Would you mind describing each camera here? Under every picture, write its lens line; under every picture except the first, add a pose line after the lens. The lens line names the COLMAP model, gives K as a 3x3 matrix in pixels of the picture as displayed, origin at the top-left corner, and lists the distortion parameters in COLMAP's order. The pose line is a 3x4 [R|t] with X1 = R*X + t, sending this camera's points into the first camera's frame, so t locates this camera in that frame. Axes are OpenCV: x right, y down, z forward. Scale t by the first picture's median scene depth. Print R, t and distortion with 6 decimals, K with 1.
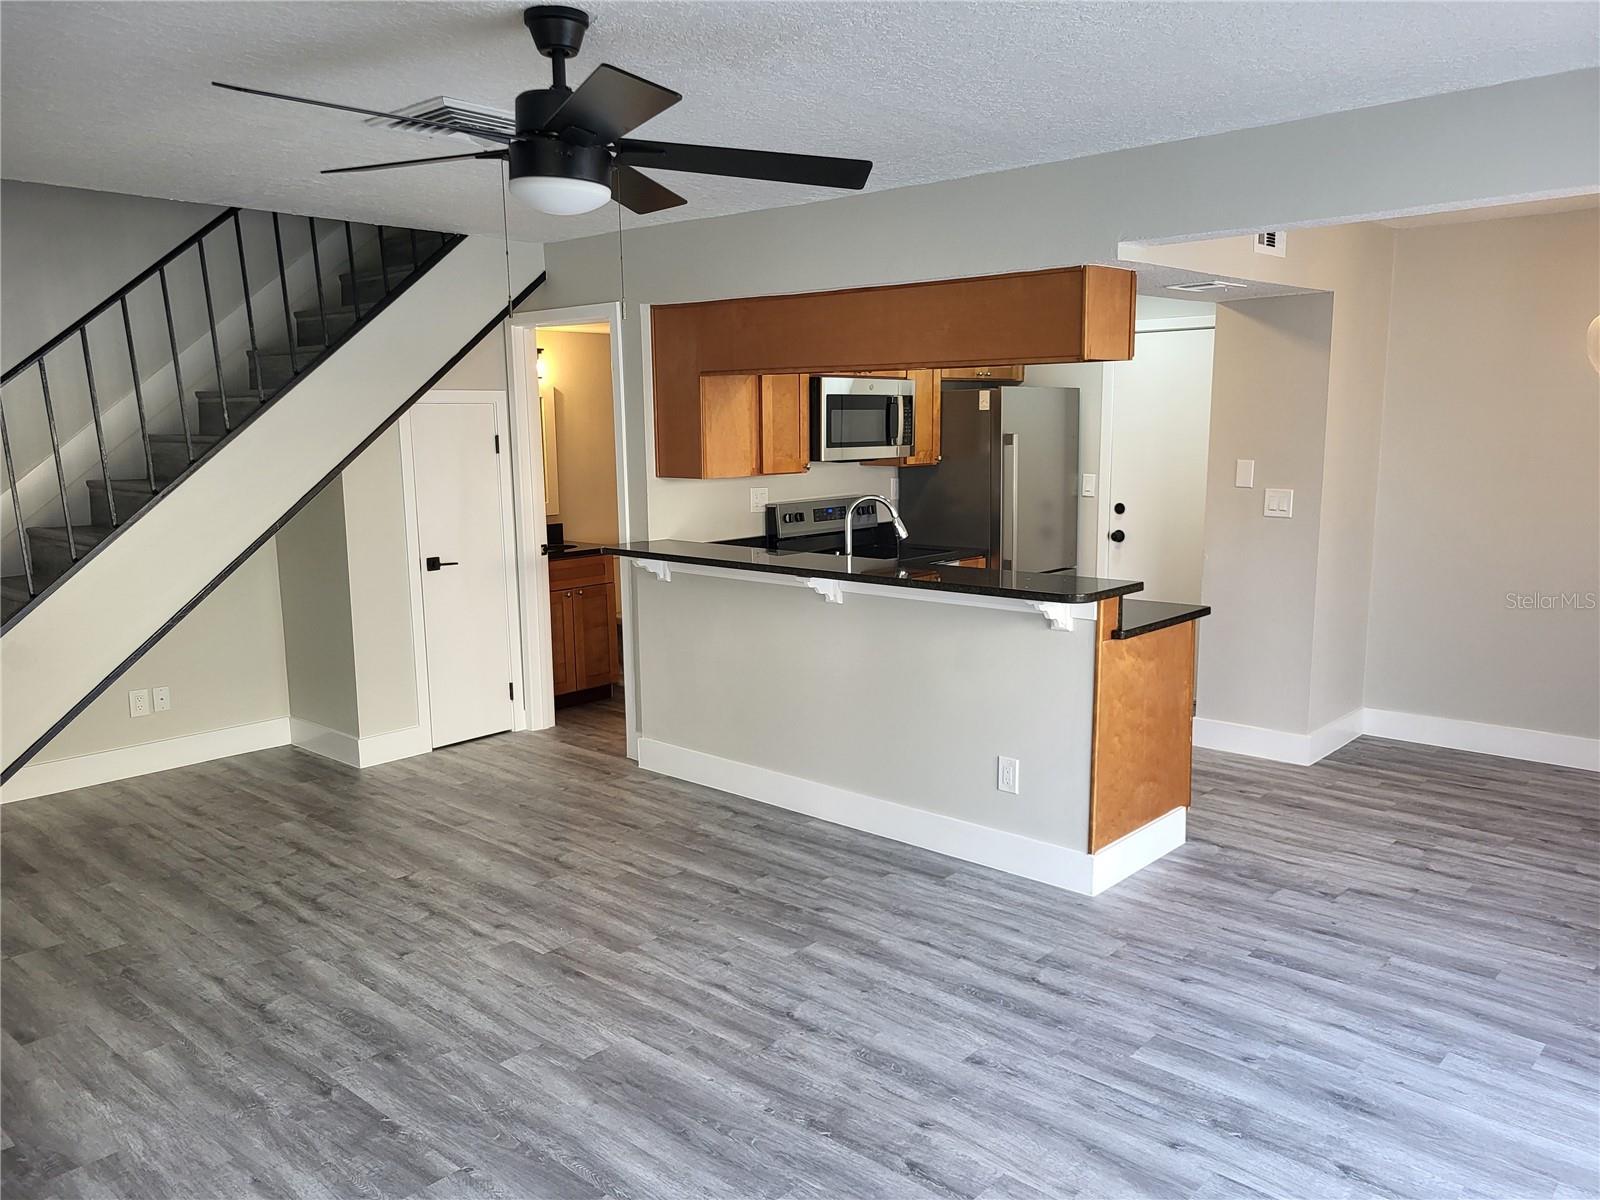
lens RADIAL K [[1213.1, 0, 836.2], [0, 1213.1, 619.2], [0, 0, 1]] dist [0.052151, -0.032265]
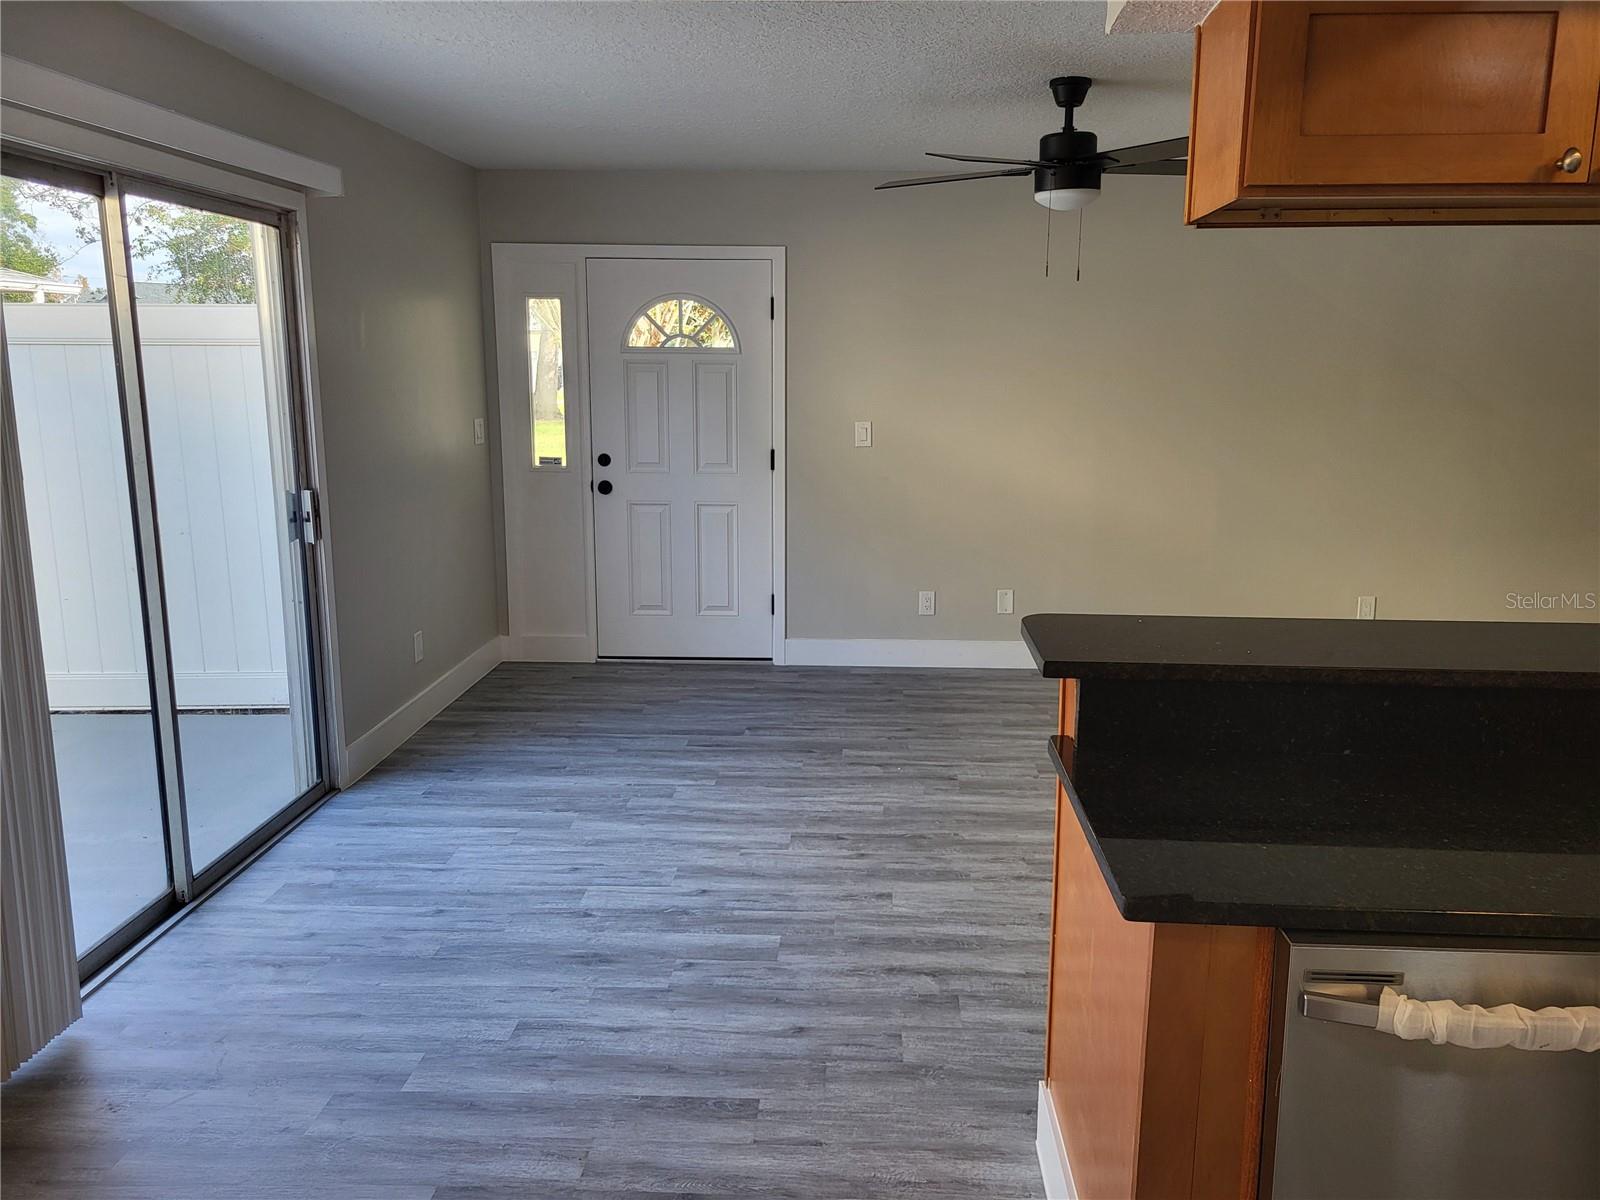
lens RADIAL K [[1213.1, 0, 825.8], [0, 1213.1, 598.6], [0, 0, 1]] dist [0.052151, -0.032265]
pose [[-0.776958, 0.125760, -0.616864, 0.613026], [-0.105152, 0.940157, 0.324112, -0.204465], [0.620709, 0.316686, -0.717238, 1.245879]]
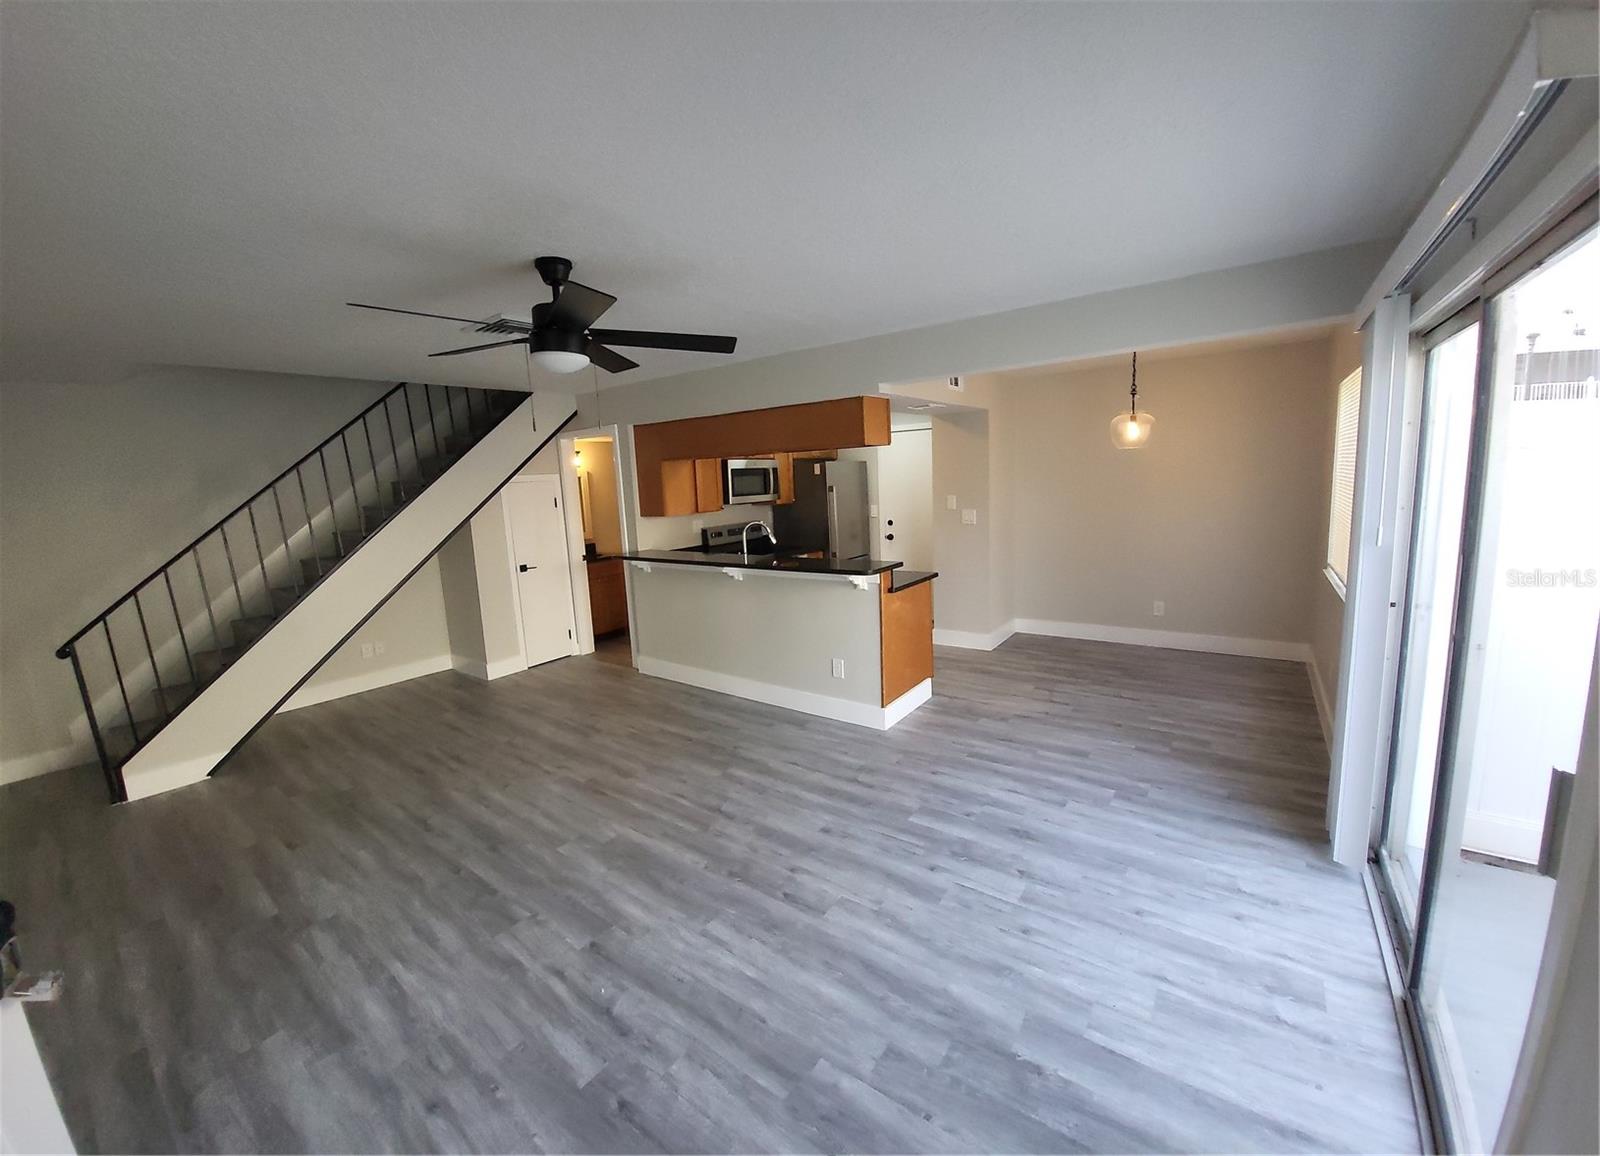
lens RADIAL K [[613.8, 0, 800.9], [0, 613.8, 564.1], [0, 0, 1]] dist [-0.046662, 0.000386]
pose [[0.995766, -0.046990, 0.079001, 0.020327], [0.049465, 0.998335, -0.029674, -0.004550], [-0.077475, 0.033456, 0.996433, 0.065590]]
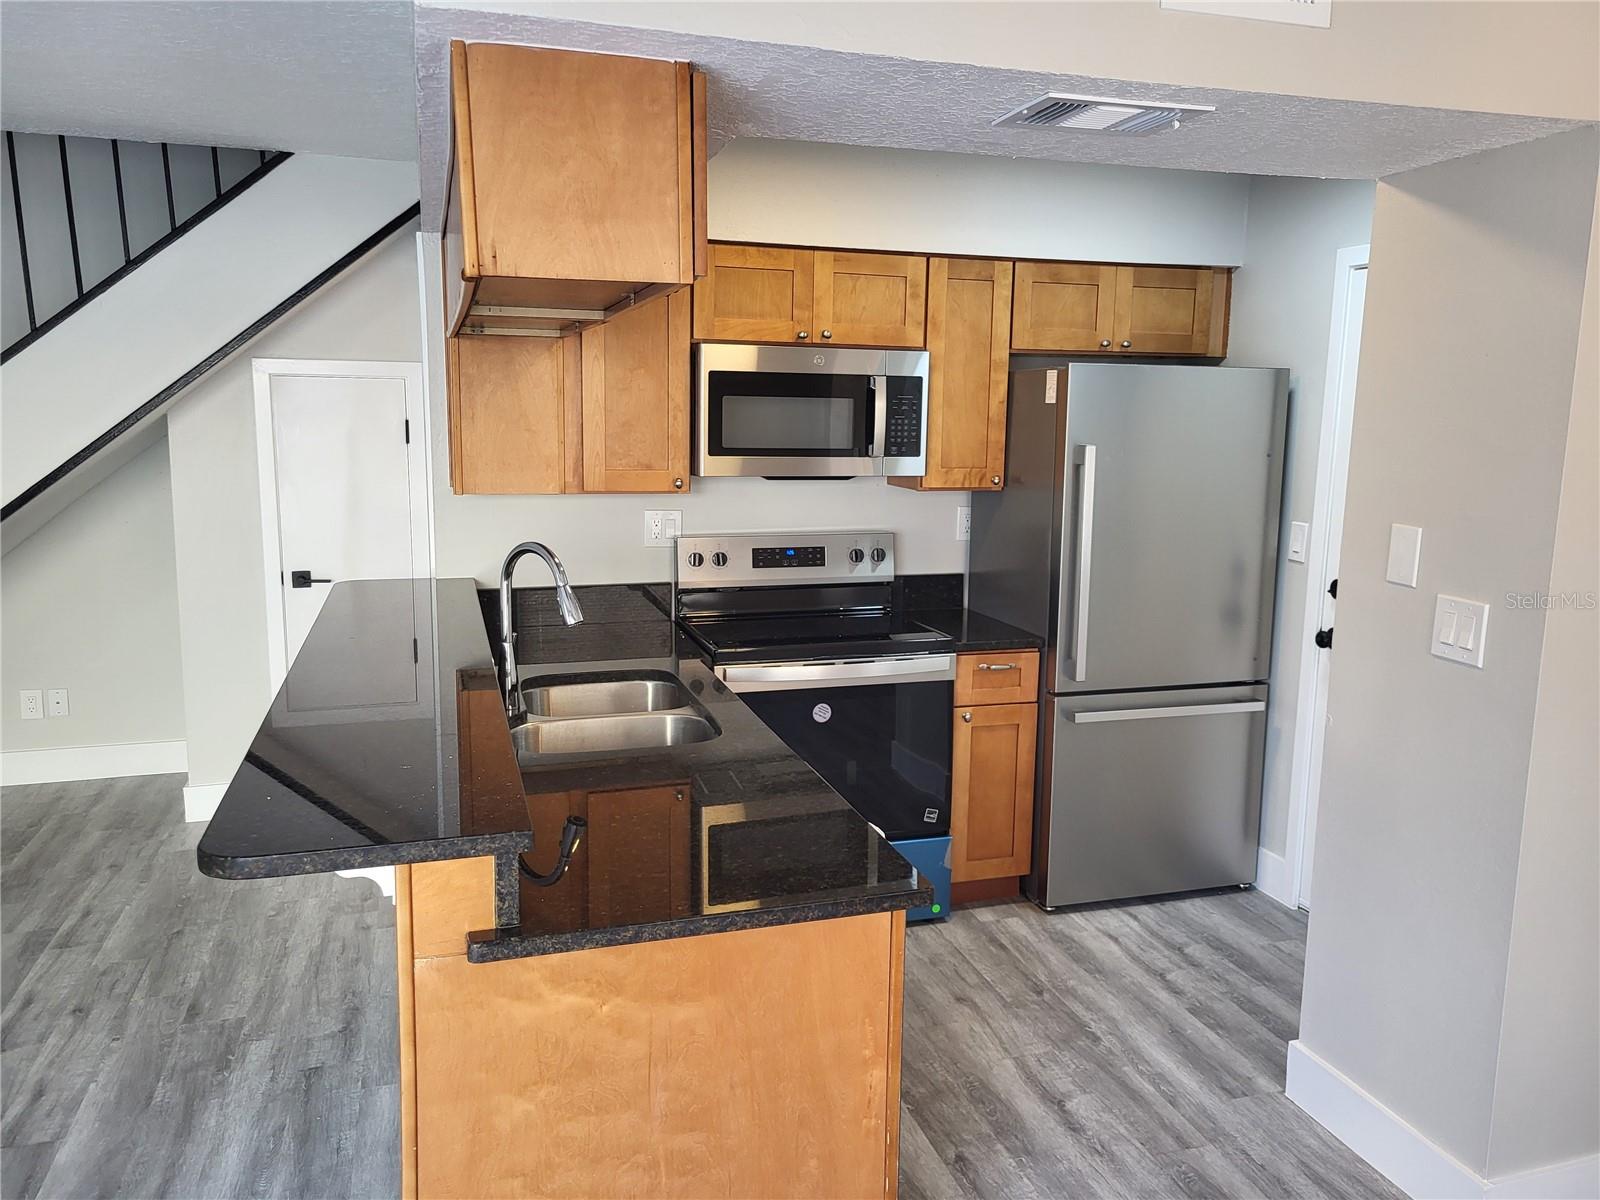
lens RADIAL K [[1213.1, 0, 837.7], [0, 1213.1, 597.9], [0, 0, 1]] dist [0.052151, -0.032265]
pose [[0.863875, 0.102502, -0.493166, 0.502418], [-0.107437, 0.994041, 0.018409, -0.118318], [0.492115, 0.037081, 0.869740, 0.667324]]
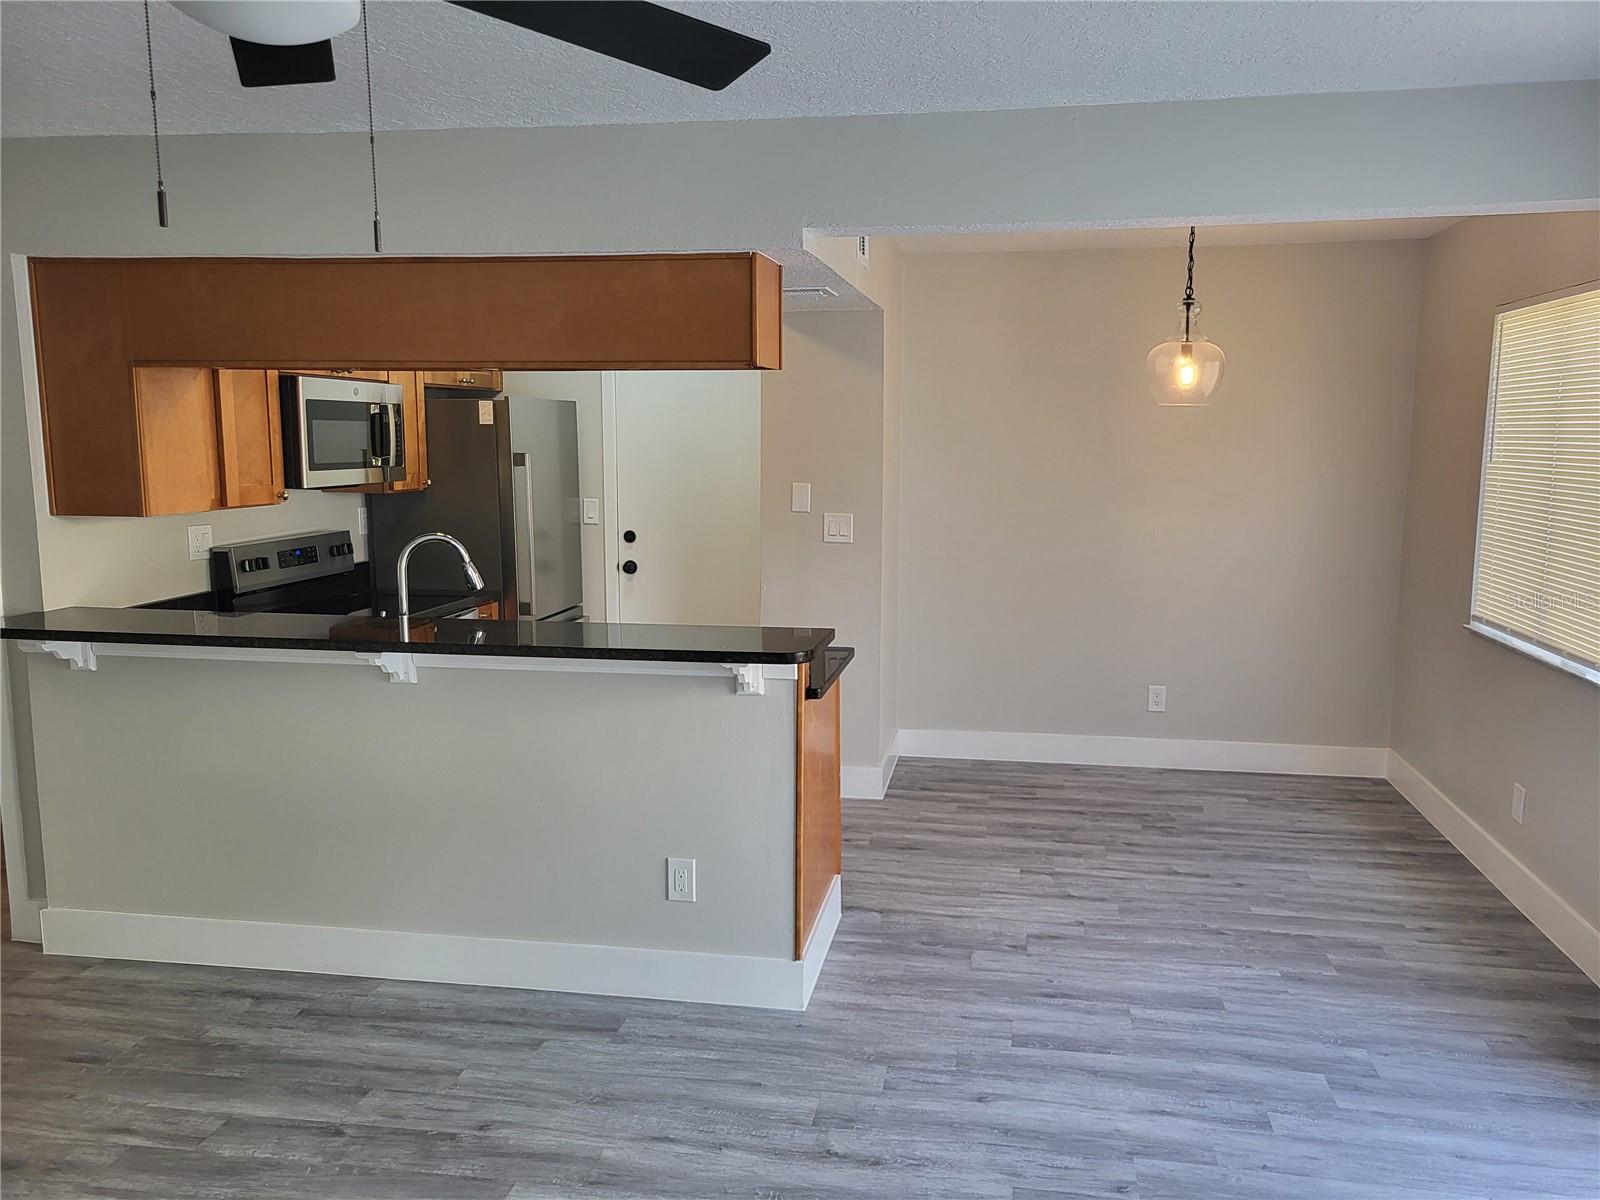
lens RADIAL K [[1213.1, 0, 833.5], [0, 1213.1, 605.7], [0, 0, 1]] dist [0.052151, -0.032265]
pose [[0.847360, -0.063305, 0.527232, -0.187195], [0.076563, 0.997059, -0.003333, -0.041911], [-0.525471, 0.043191, 0.849715, 0.263119]]
